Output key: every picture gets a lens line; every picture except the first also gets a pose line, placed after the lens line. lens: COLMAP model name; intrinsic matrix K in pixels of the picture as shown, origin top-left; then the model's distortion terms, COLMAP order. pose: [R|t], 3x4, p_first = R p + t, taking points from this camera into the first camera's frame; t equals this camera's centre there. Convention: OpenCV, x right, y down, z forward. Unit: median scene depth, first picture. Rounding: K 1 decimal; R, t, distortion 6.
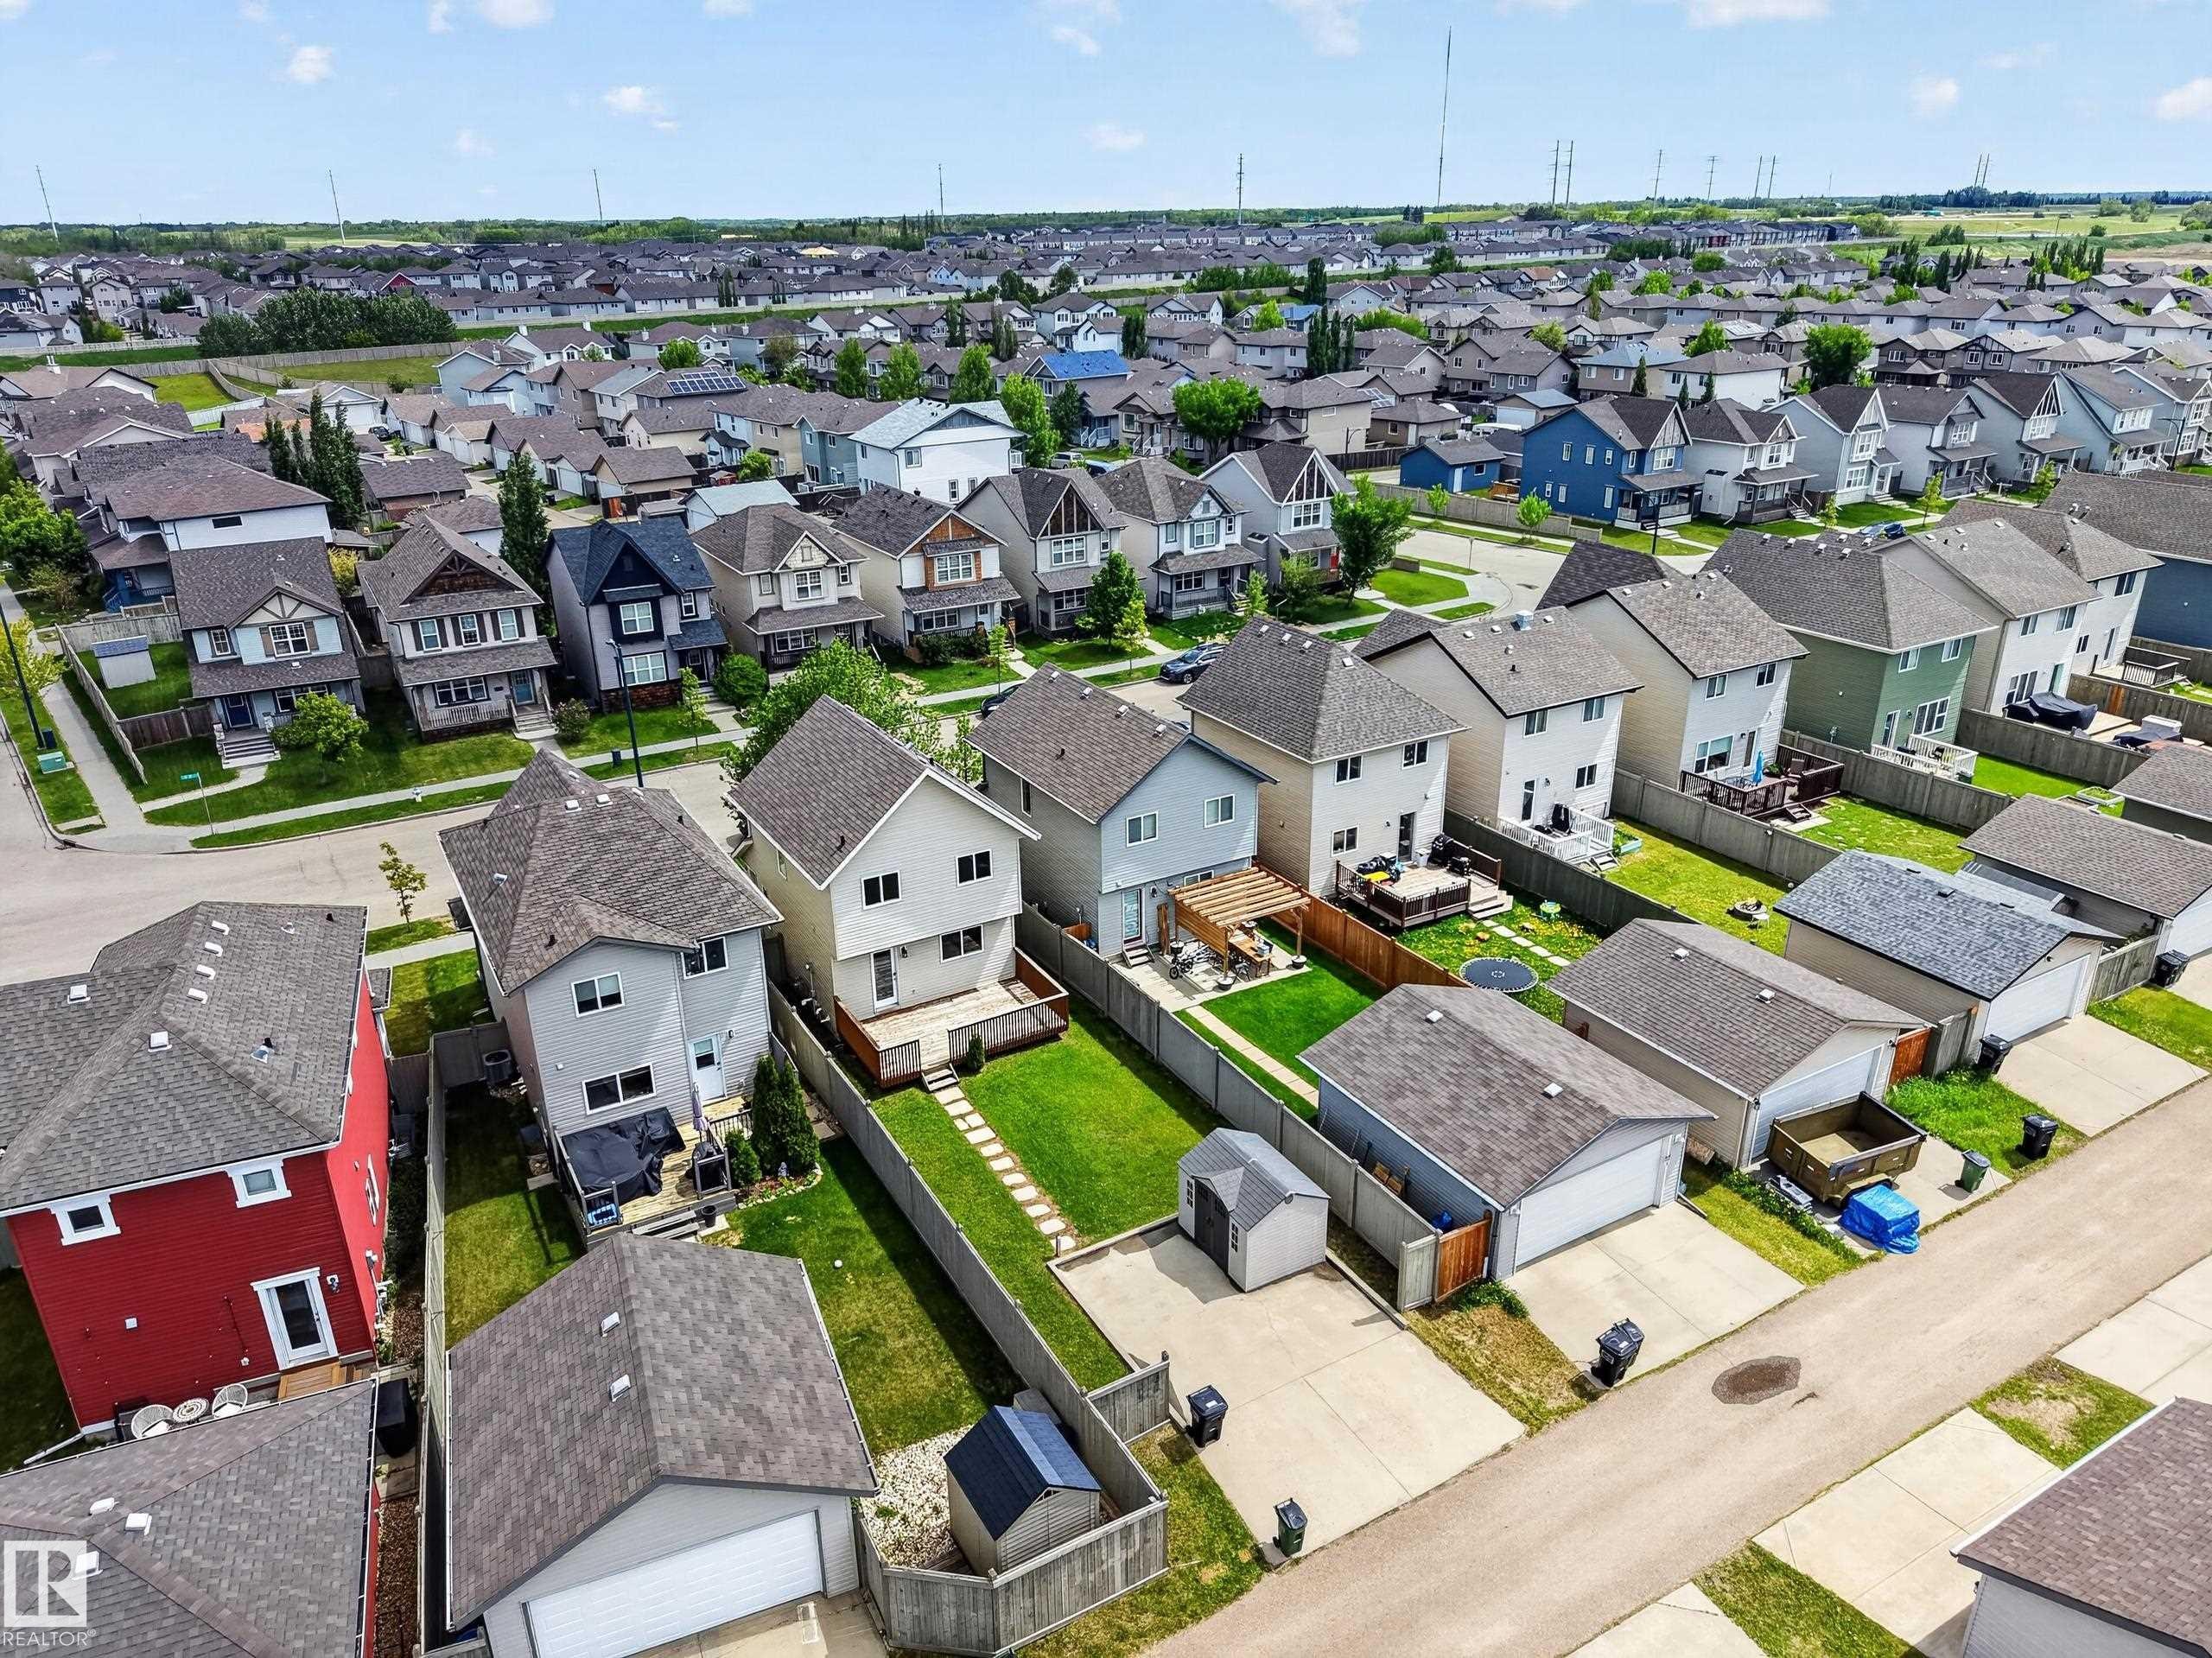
lens RADIAL K [[1487.9, 0, 1117.7], [0, 1487.9, 828.3], [0, 0, 1]] dist [0.036357, -0.052198]
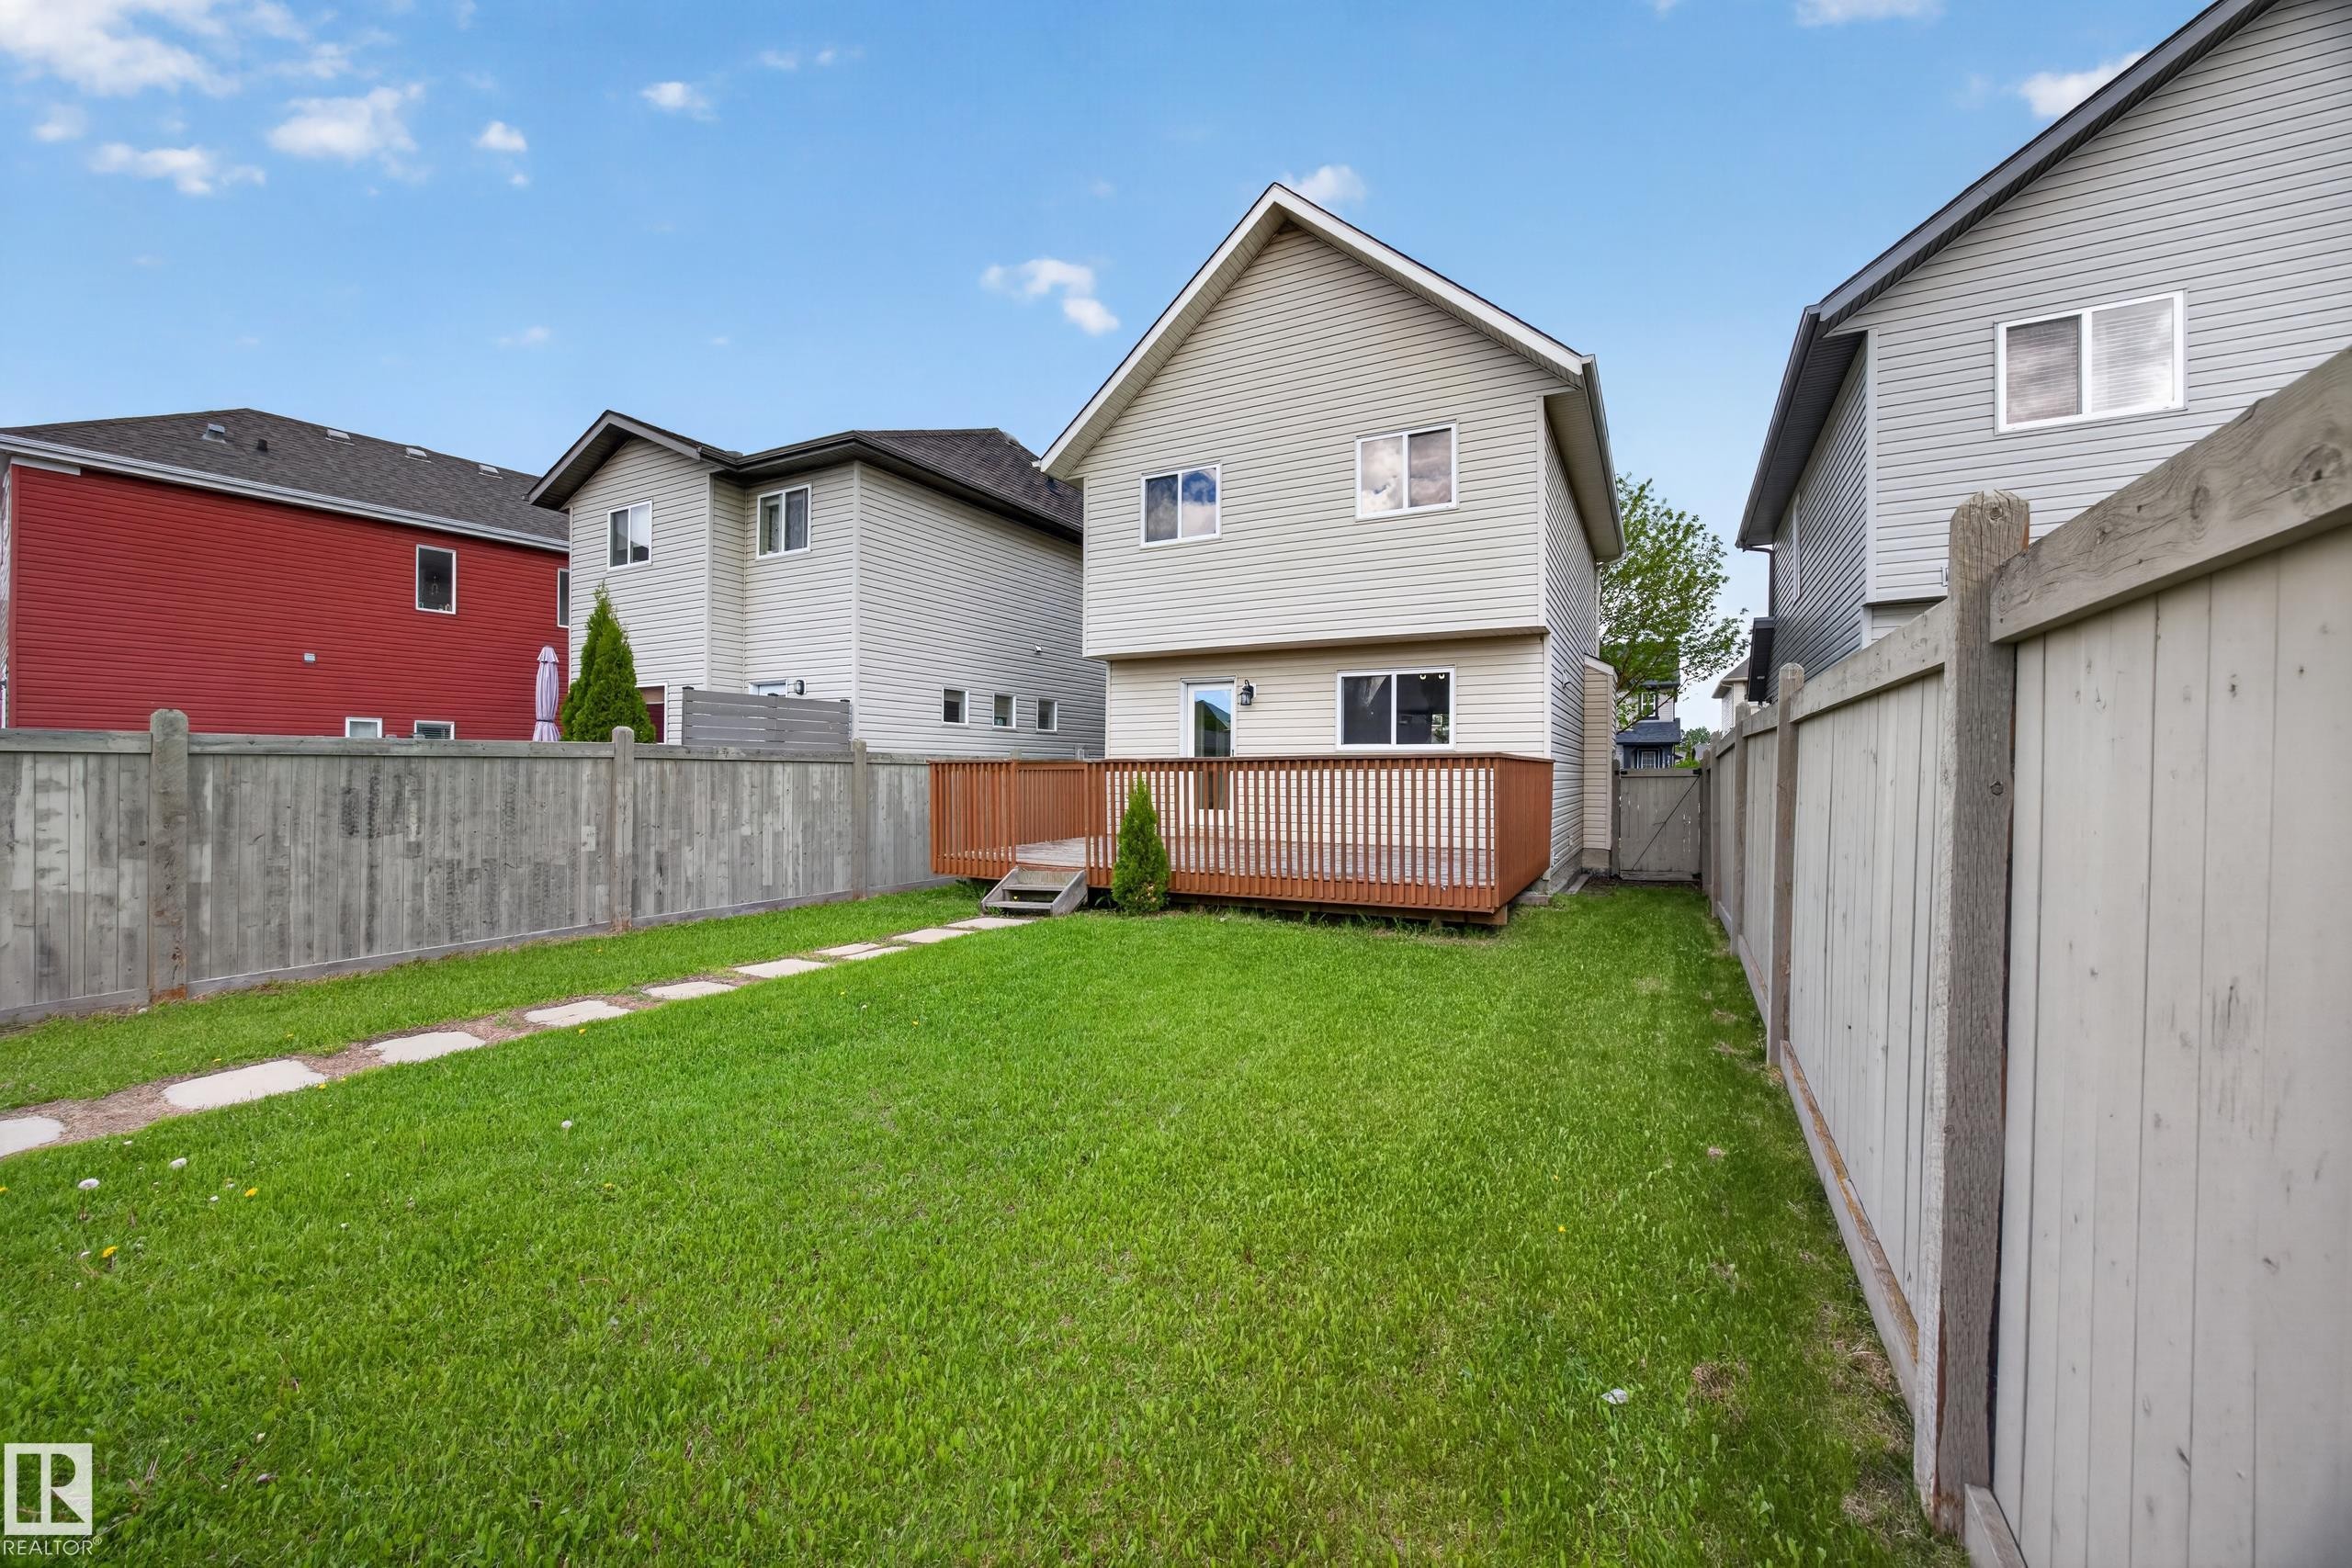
lens RADIAL K [[913.2, 0, 1155.0], [0, 913.2, 774.1], [0, 0, 1]] dist [-0.020301, 0.004628]
pose [[0.510981, 0.017670, -0.859410, 0.063340], [-0.336799, 0.923966, -0.181254, 0.138405], [0.790863, 0.382066, 0.478080, 0.728902]]
